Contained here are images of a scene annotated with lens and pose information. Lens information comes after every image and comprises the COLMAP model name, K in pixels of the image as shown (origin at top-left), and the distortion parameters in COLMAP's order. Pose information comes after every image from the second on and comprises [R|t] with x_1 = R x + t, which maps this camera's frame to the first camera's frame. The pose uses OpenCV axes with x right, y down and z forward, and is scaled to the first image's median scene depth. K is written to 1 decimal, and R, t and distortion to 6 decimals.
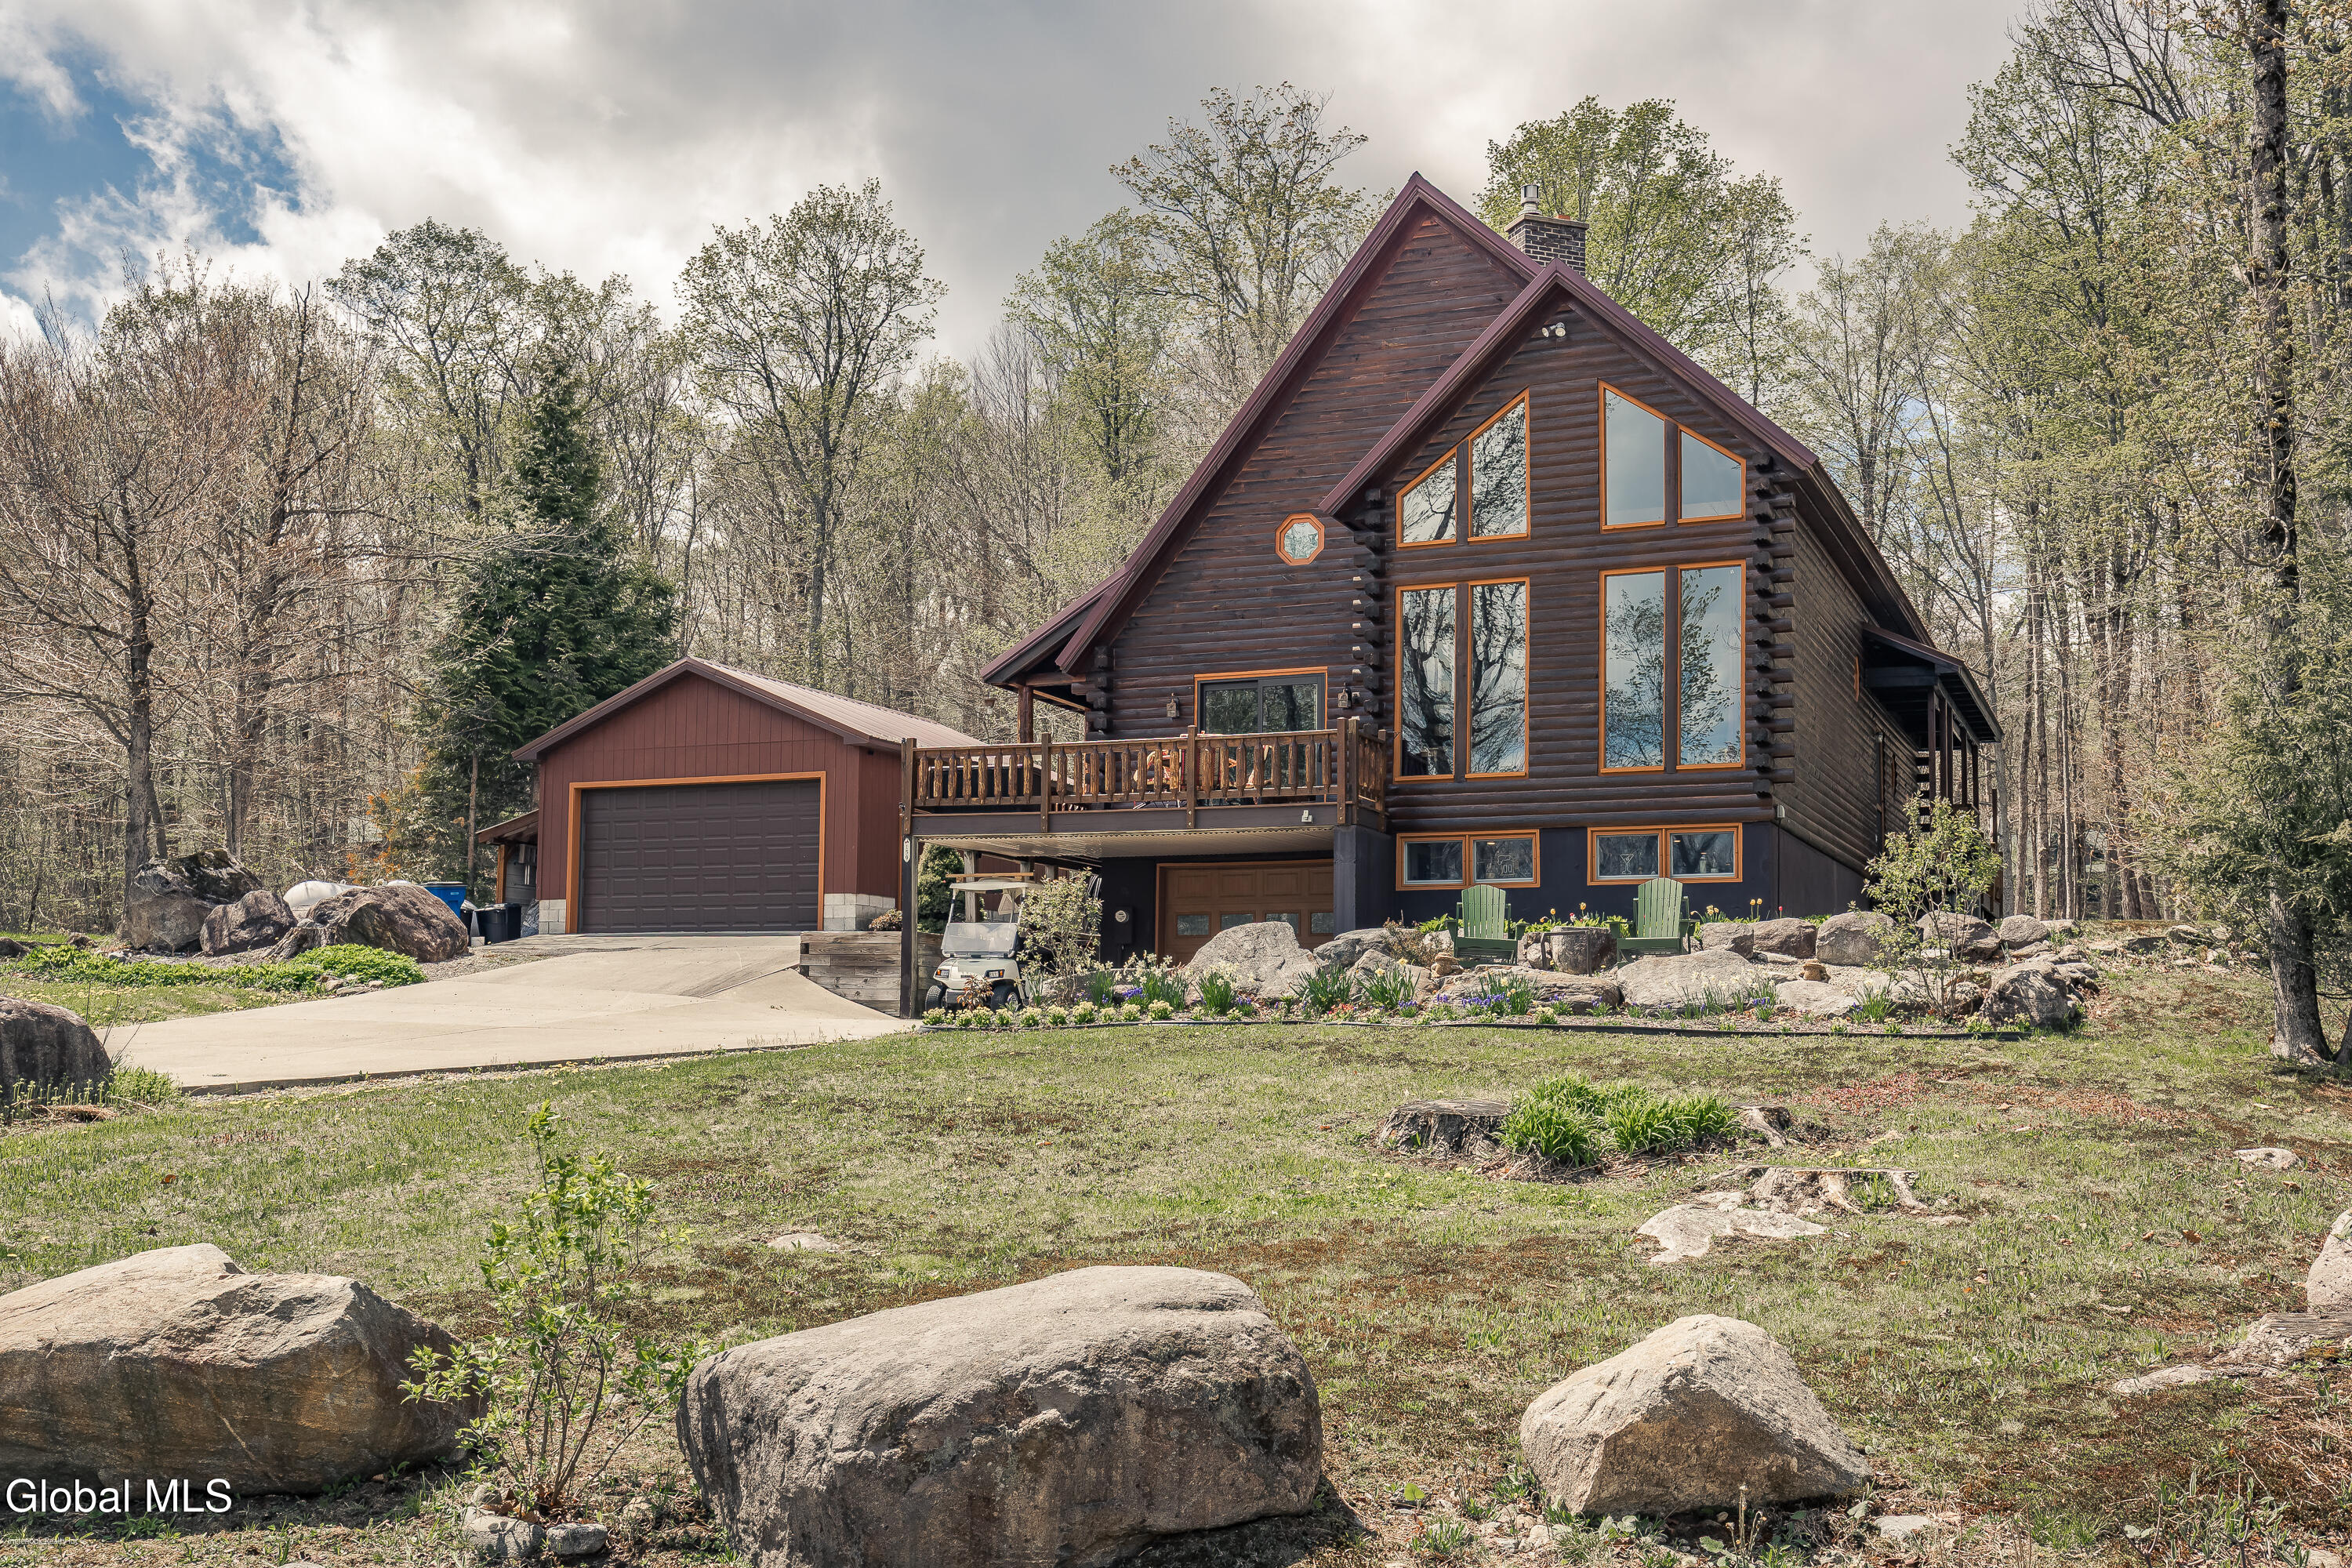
lens RADIAL K [[2371.3, 0, 1130.9], [0, 2371.3, 783.8], [0, 0, 1]] dist [-0.006077, -0.004389]
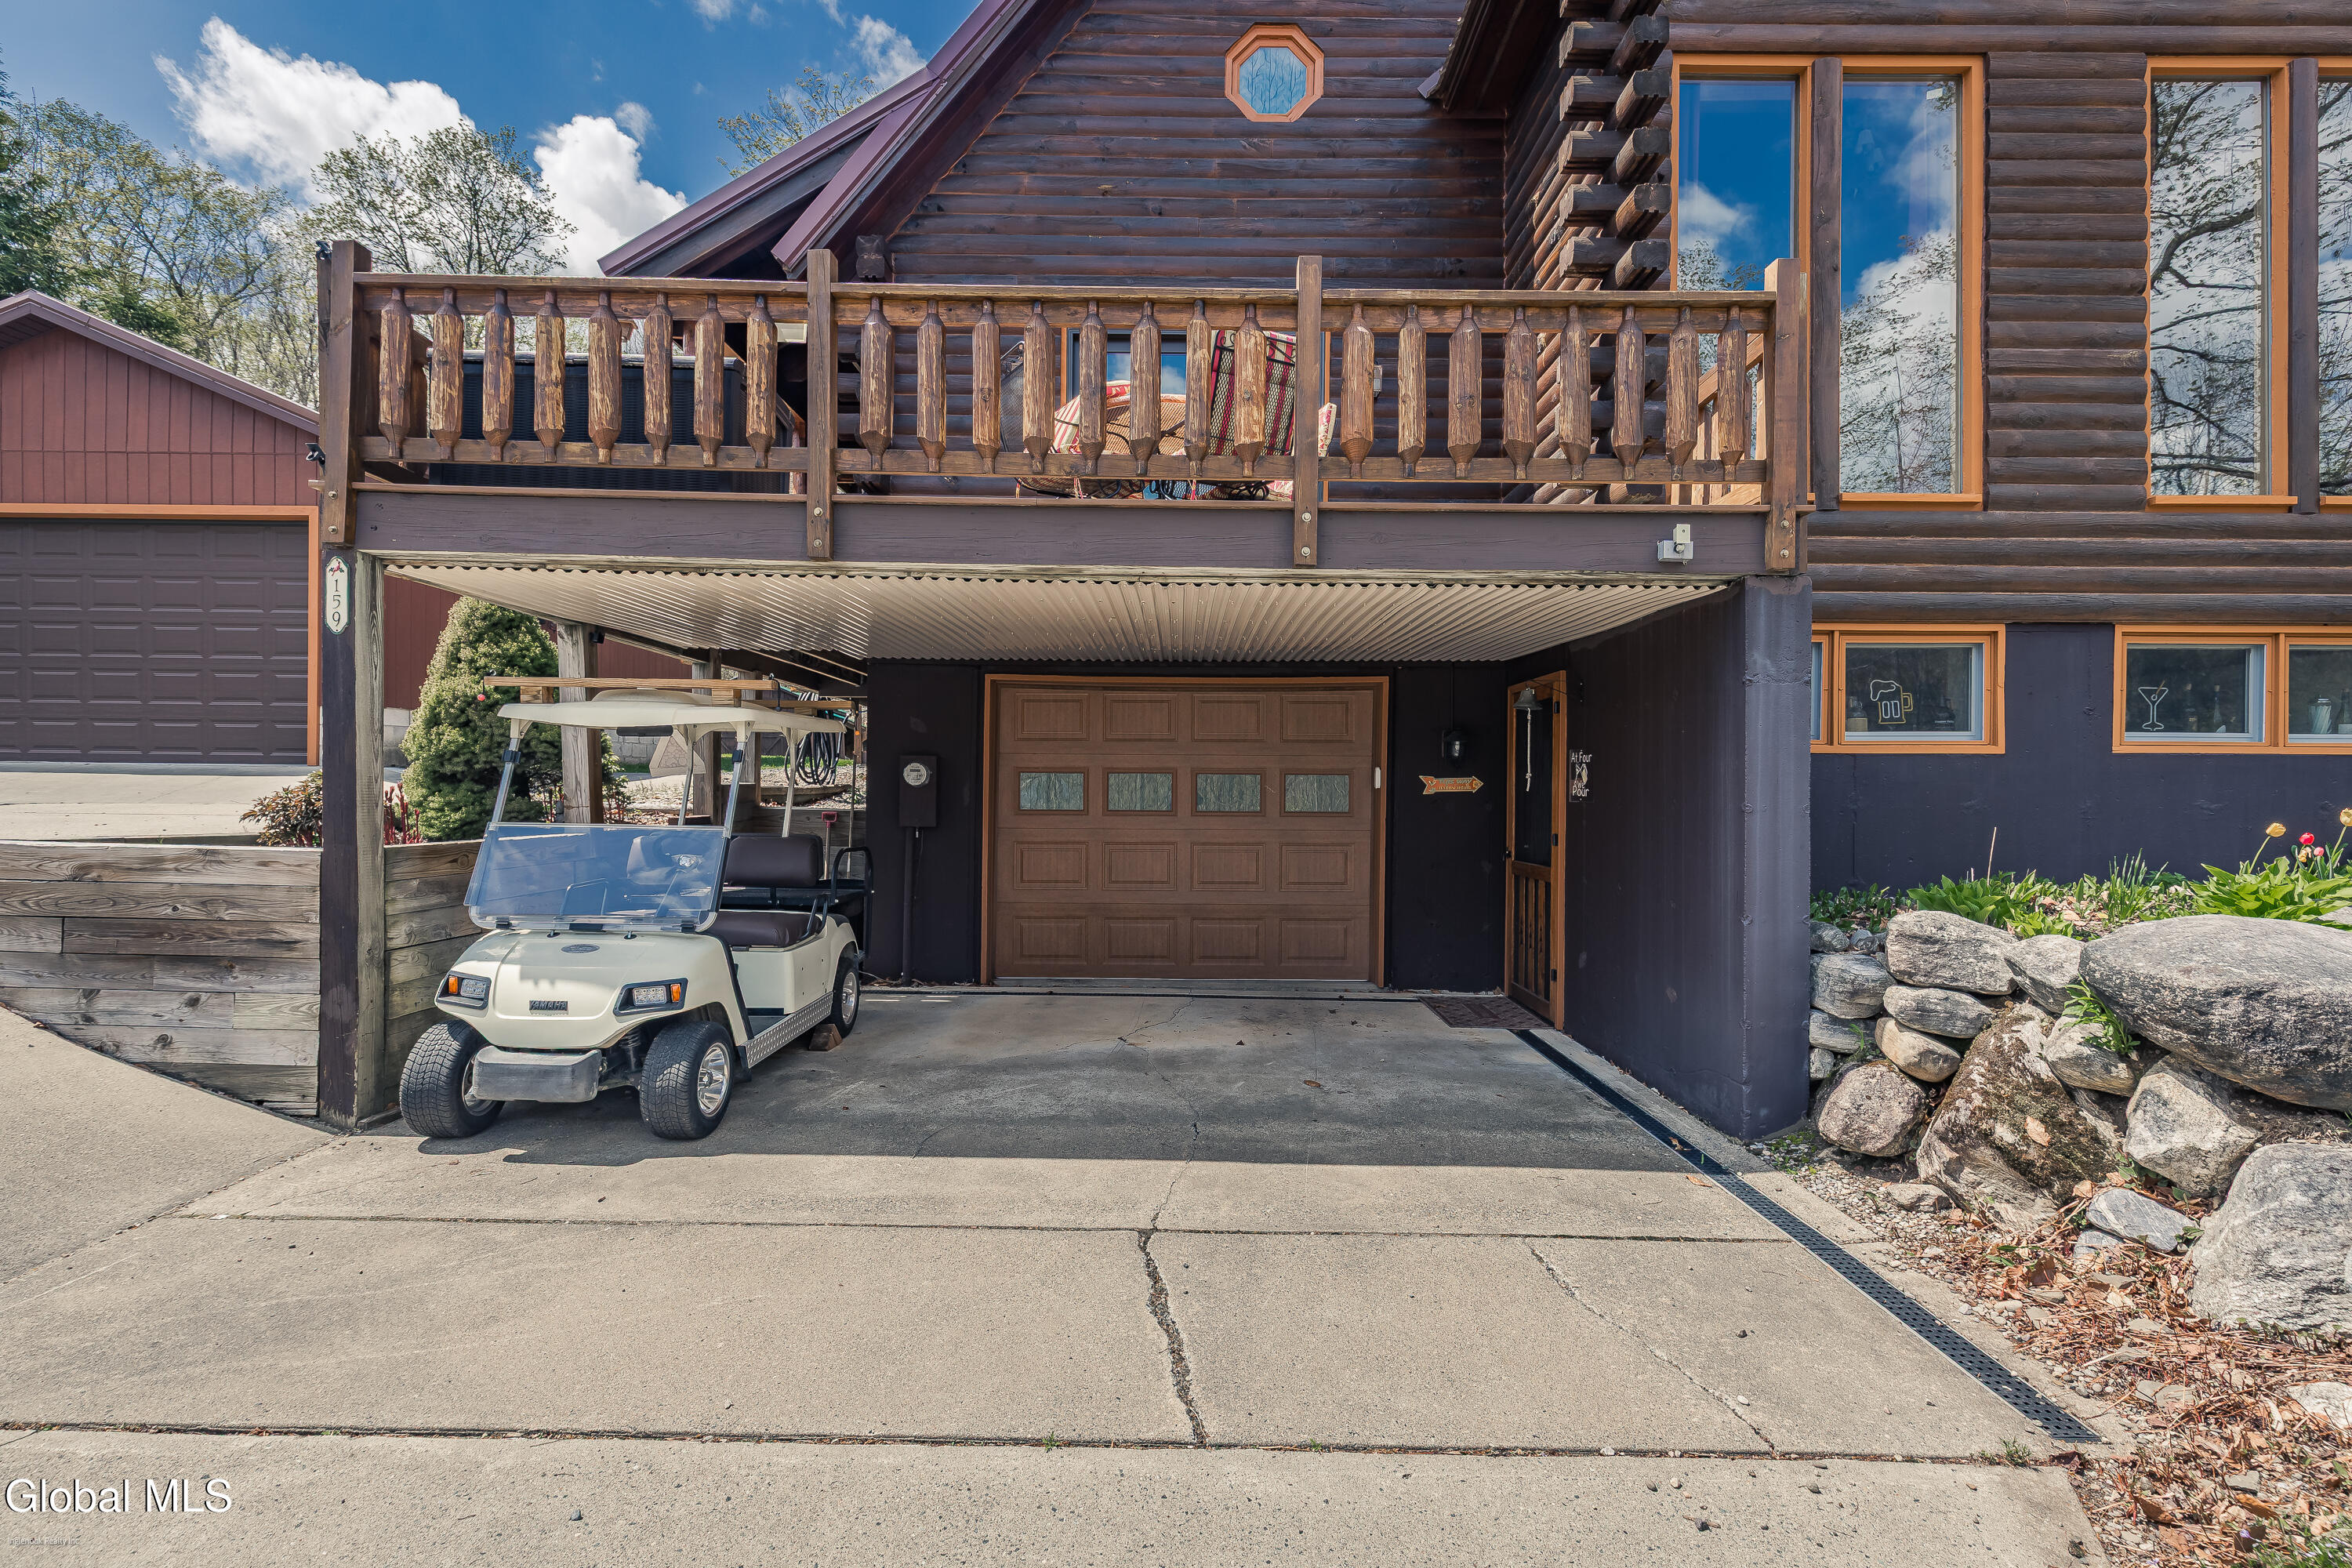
lens RADIAL K [[1052.7, 0, 1176.0], [0, 1052.7, 784.0], [0, 0, 1]] dist [0.007293, -0.000138]
pose [[0.911333, -0.002551, 0.411662, -0.050144], [-0.047025, 0.992790, 0.110256, 0.032083], [-0.408975, -0.119839, 0.904643, 0.819944]]
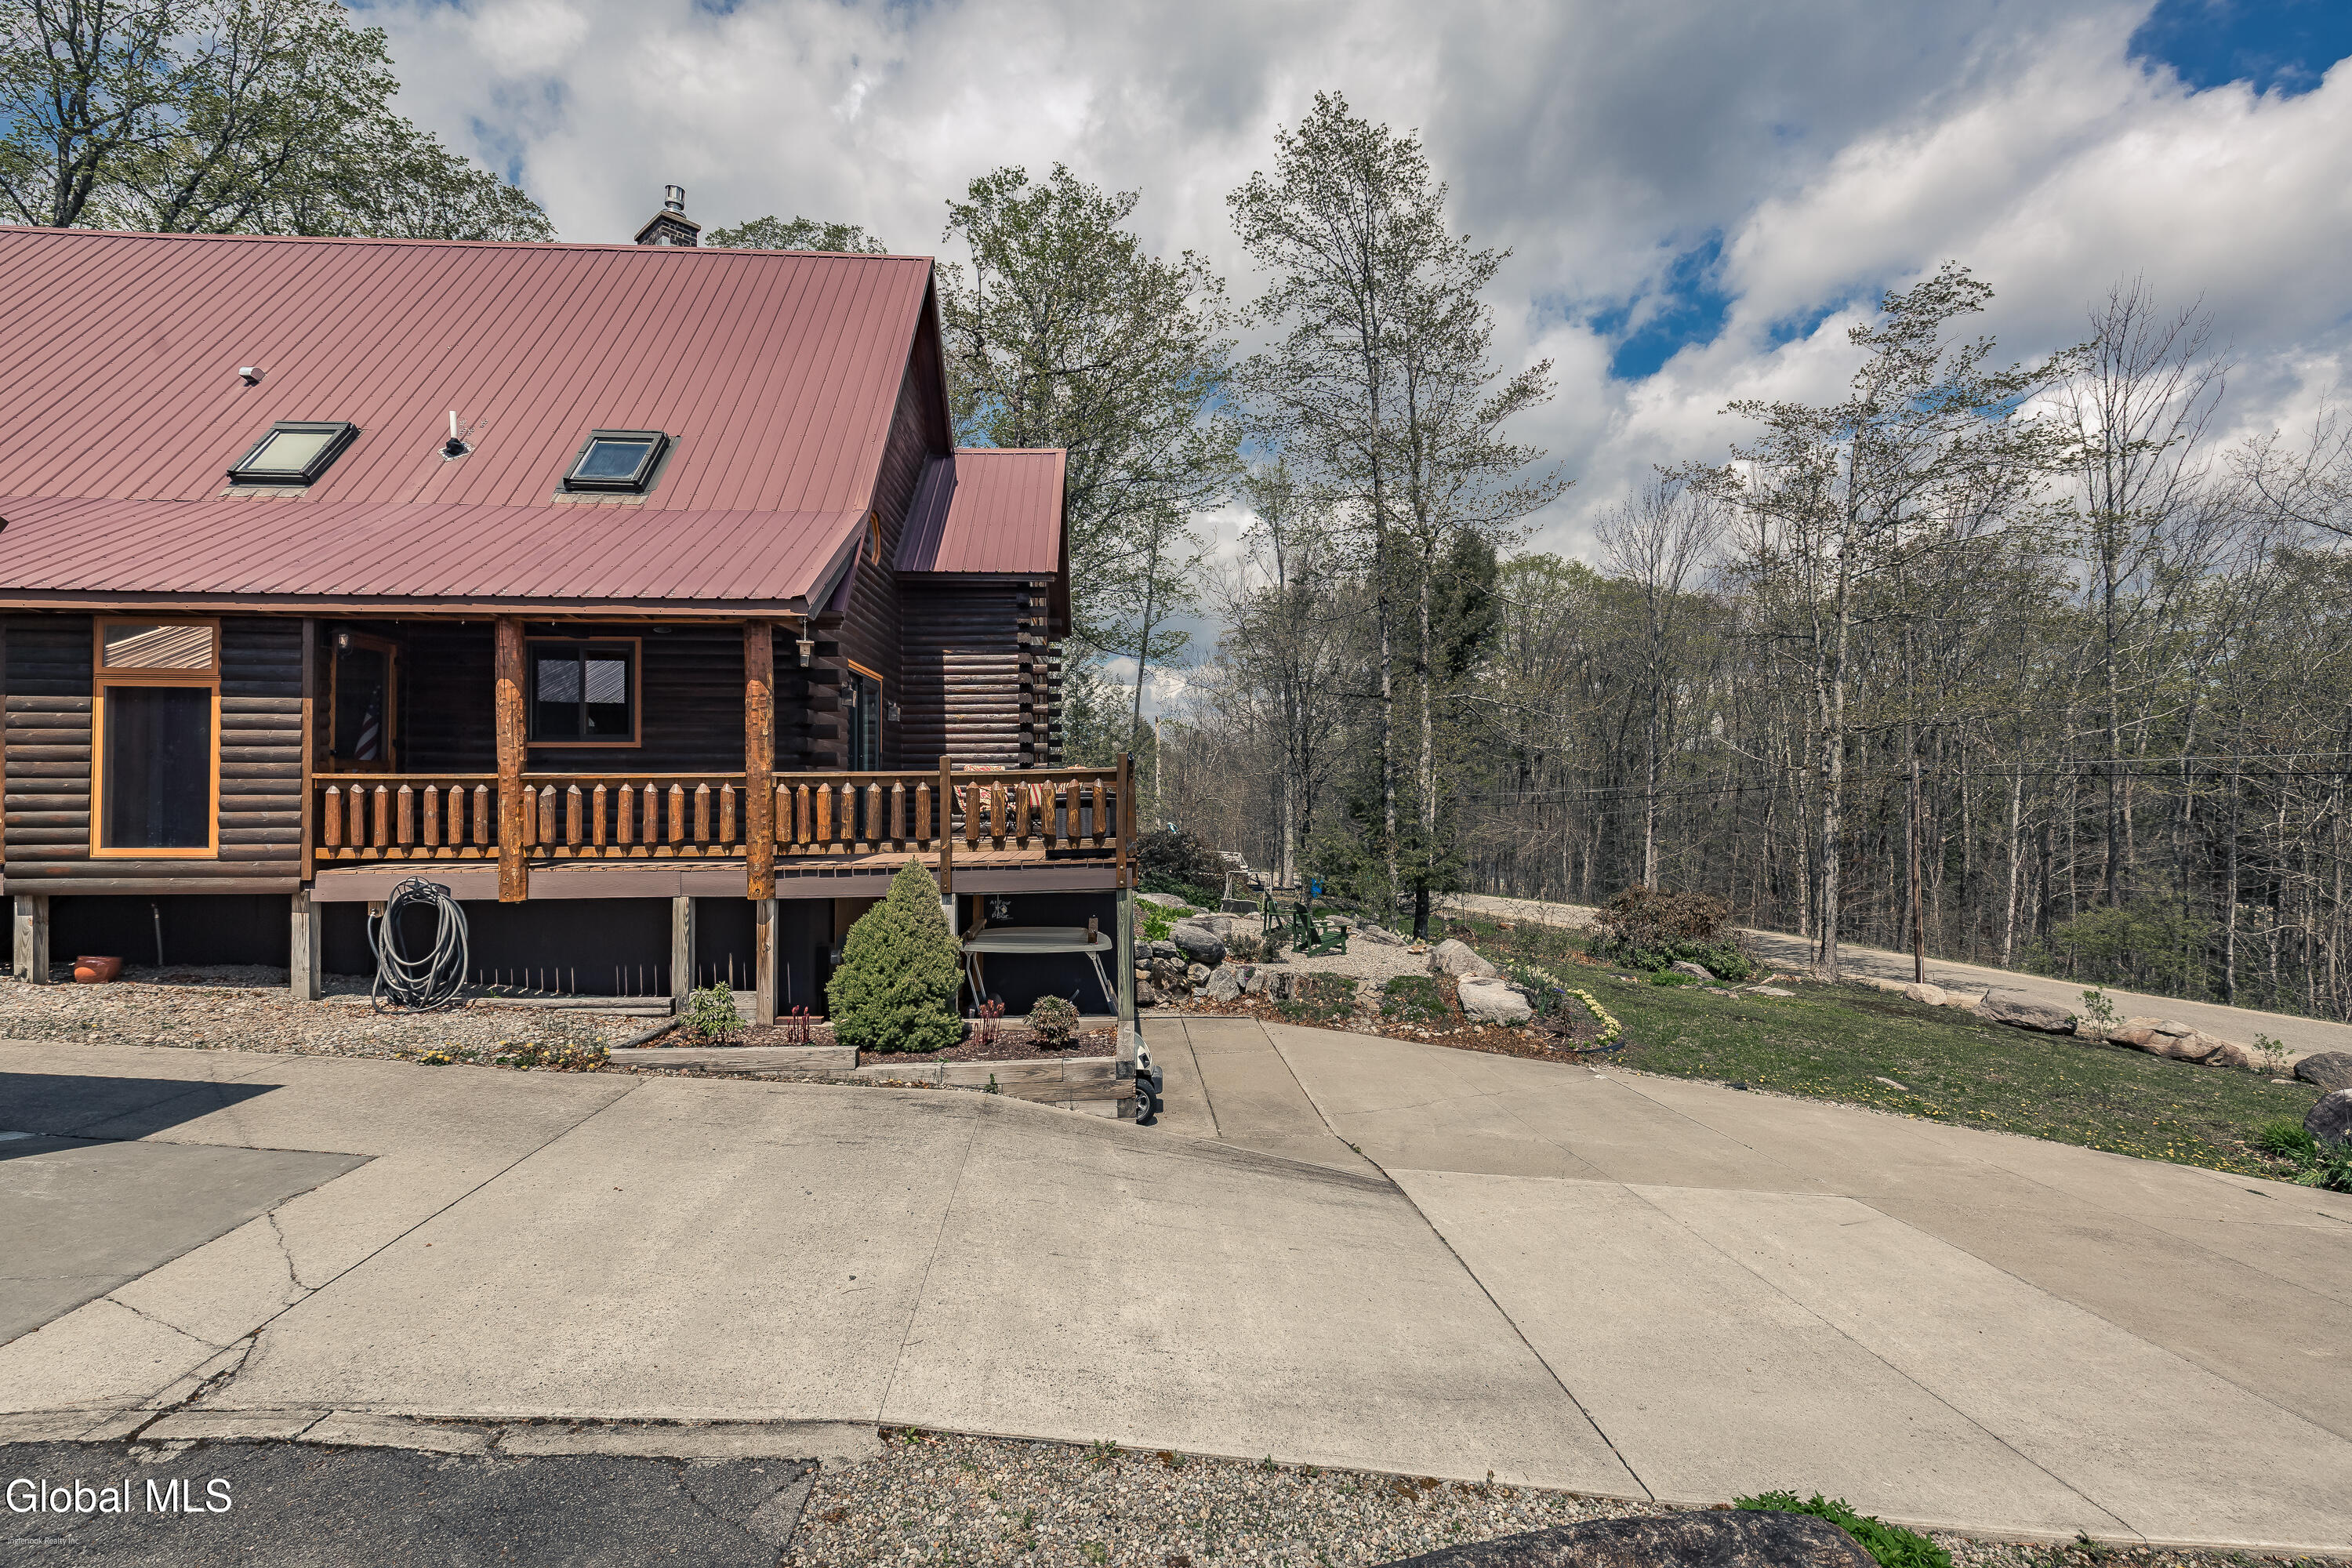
lens RADIAL K [[1052.7, 0, 1176.0], [0, 1052.7, 784.0], [0, 0, 1]] dist [0.007293, -0.000138]
pose [[-0.473348, -0.005581, 0.880858, -0.385569], [-0.113569, 0.992021, -0.054744, 0.006201], [-0.873524, -0.125951, -0.470205, 1.144919]]
